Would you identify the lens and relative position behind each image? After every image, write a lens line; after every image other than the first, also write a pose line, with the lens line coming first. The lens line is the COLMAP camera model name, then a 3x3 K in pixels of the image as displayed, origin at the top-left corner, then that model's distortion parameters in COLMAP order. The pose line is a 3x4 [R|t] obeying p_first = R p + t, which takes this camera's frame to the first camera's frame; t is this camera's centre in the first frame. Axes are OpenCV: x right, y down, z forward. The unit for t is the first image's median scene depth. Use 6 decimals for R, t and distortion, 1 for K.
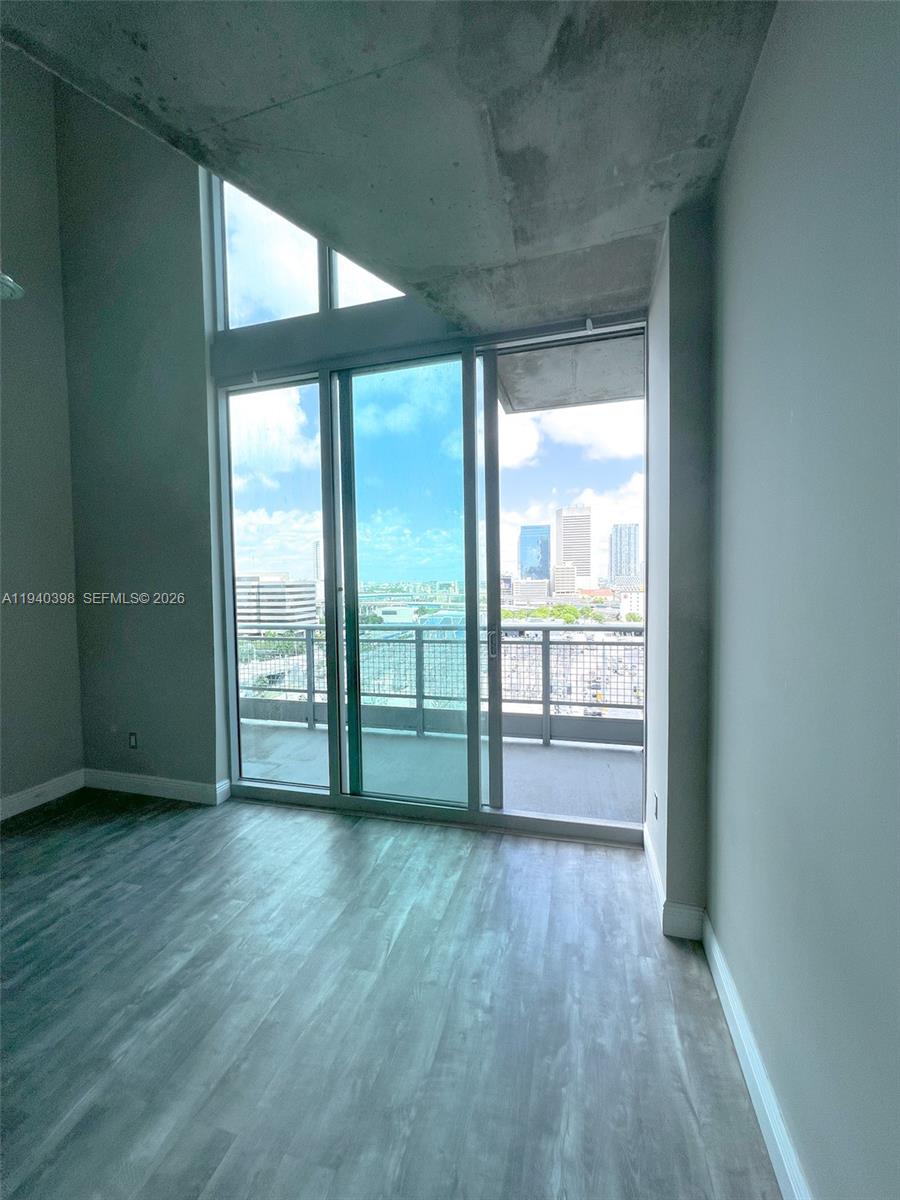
lens RADIAL K [[478.0, 0, 449.0], [0, 478.0, 602.0], [0, 0, 1]] dist [-0.001363, 0.000193]
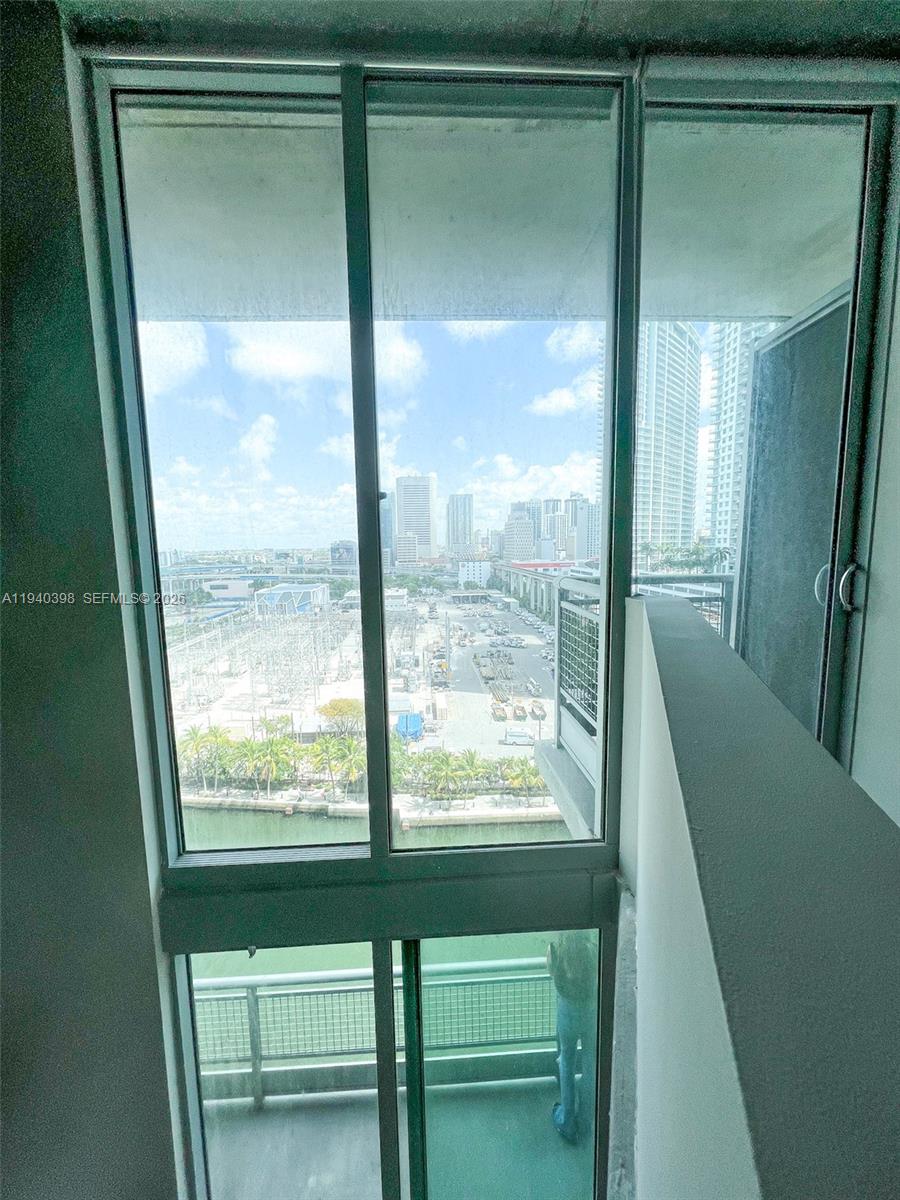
lens RADIAL K [[478.0, 0, 449.0], [0, 478.0, 602.0], [0, 0, 1]] dist [-0.001363, 0.000193]
pose [[0.946827, -0.039479, 0.319311, -0.478660], [0.017555, 0.997304, 0.071251, -1.289494], [-0.321263, -0.061857, 0.944968, 0.526863]]
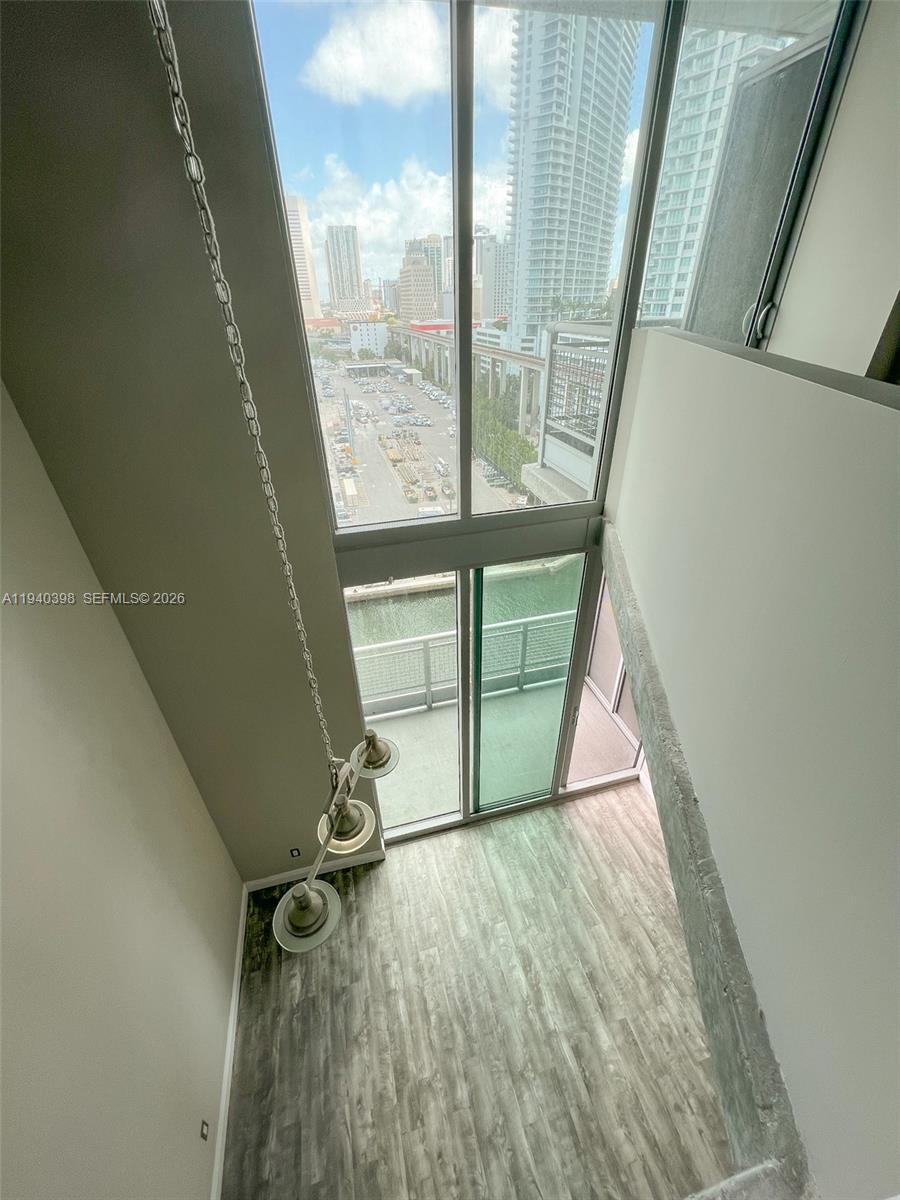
lens RADIAL K [[478.0, 0, 449.0], [0, 478.0, 602.0], [0, 0, 1]] dist [-0.001363, 0.000193]
pose [[0.863498, -0.274007, 0.423429, -0.999952], [0.031393, 0.867121, 0.497107, -1.251843], [-0.503375, -0.415958, 0.757359, 0.250491]]
